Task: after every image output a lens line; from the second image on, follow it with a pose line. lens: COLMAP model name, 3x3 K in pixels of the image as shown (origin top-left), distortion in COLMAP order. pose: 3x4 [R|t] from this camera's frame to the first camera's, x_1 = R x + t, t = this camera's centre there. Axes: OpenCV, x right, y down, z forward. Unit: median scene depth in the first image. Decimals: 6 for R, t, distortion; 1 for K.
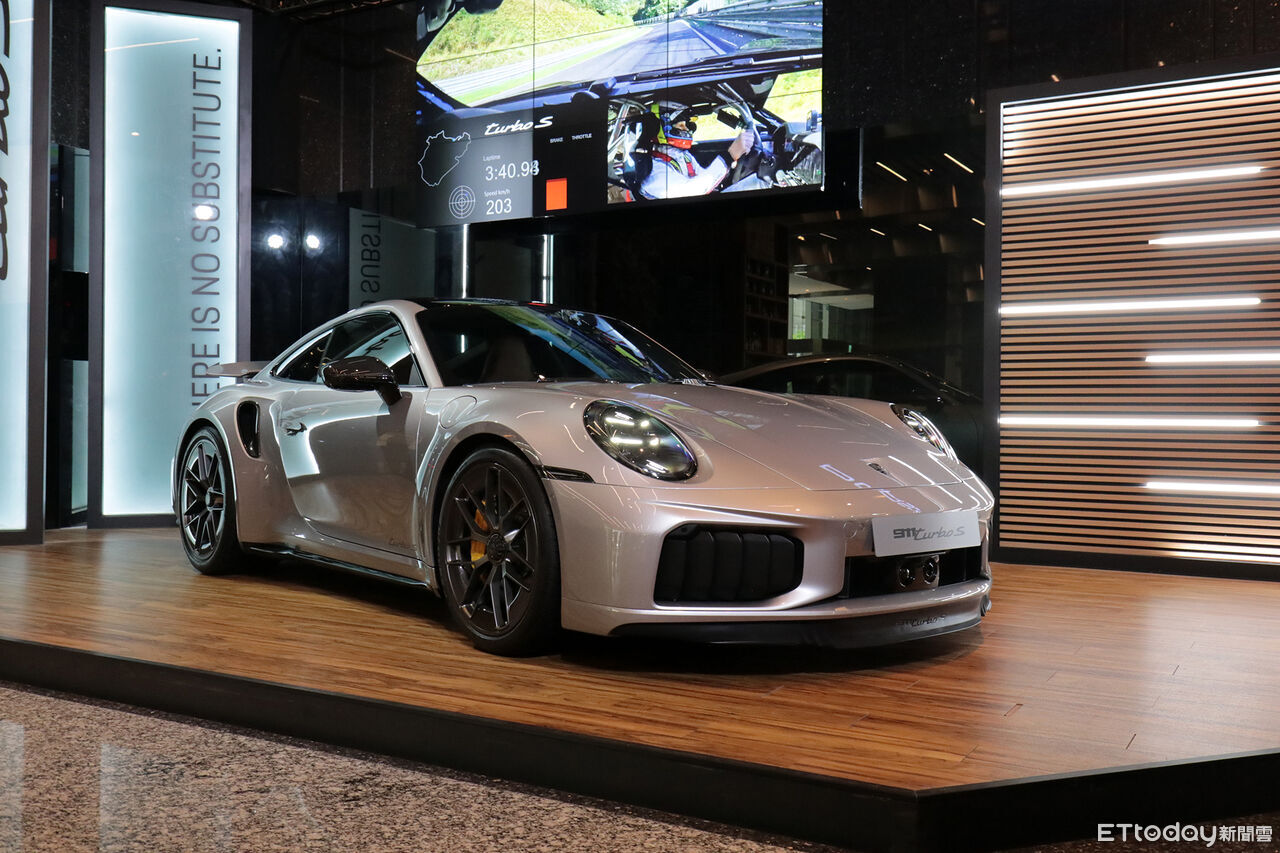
lens RADIAL K [[1138.0, 0, 639.8], [0, 1138.0, 426.2], [0, 0, 1]] dist [-0.002504, 0.002755]
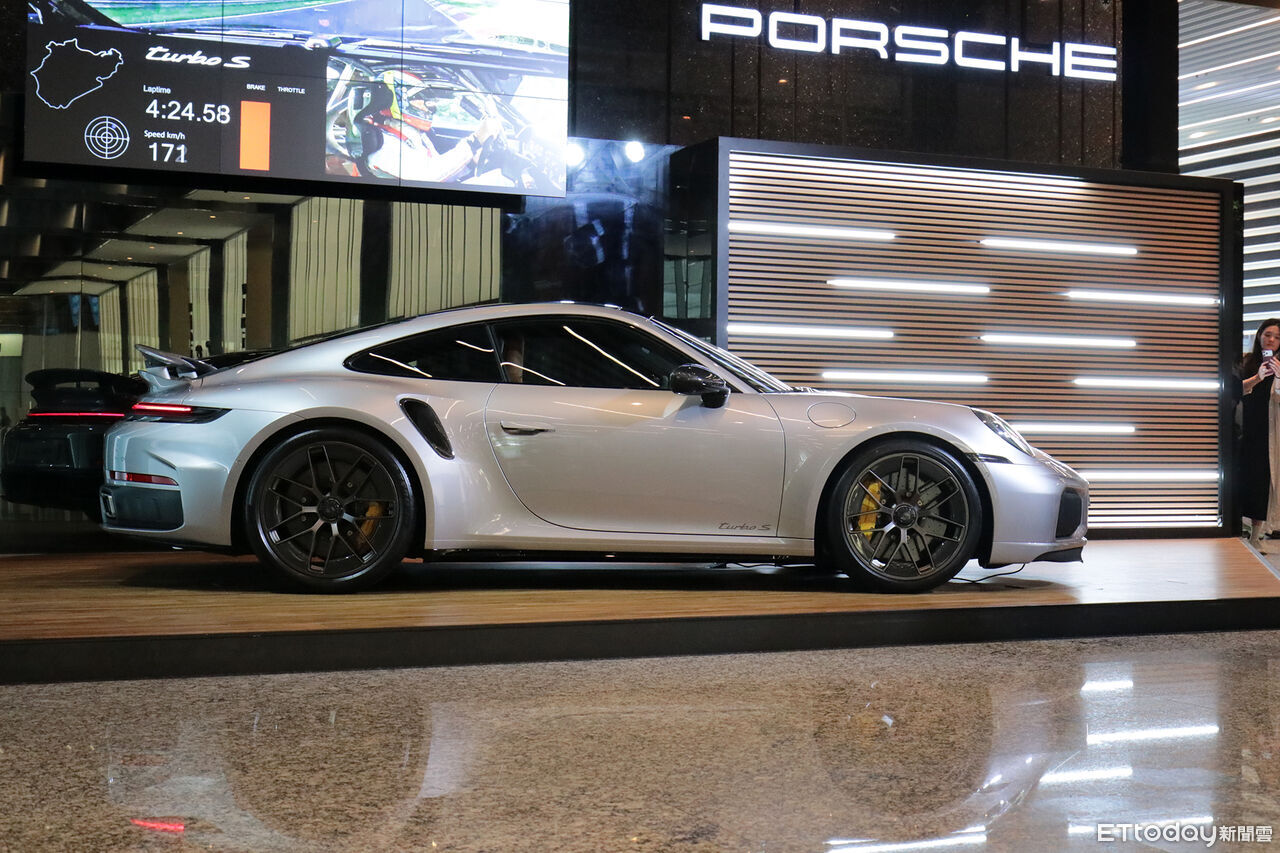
lens RADIAL K [[1949.3, 0, 640.0], [0, 1949.3, 426.9], [0, 0, 1]] dist [0.022585, 0.000000]
pose [[0.583482, 0.000987, 0.812125, -1.138497], [0.001199, 0.999997, -0.002078, 0.001852], [-0.812125, 0.002186, 0.583479, -0.070631]]
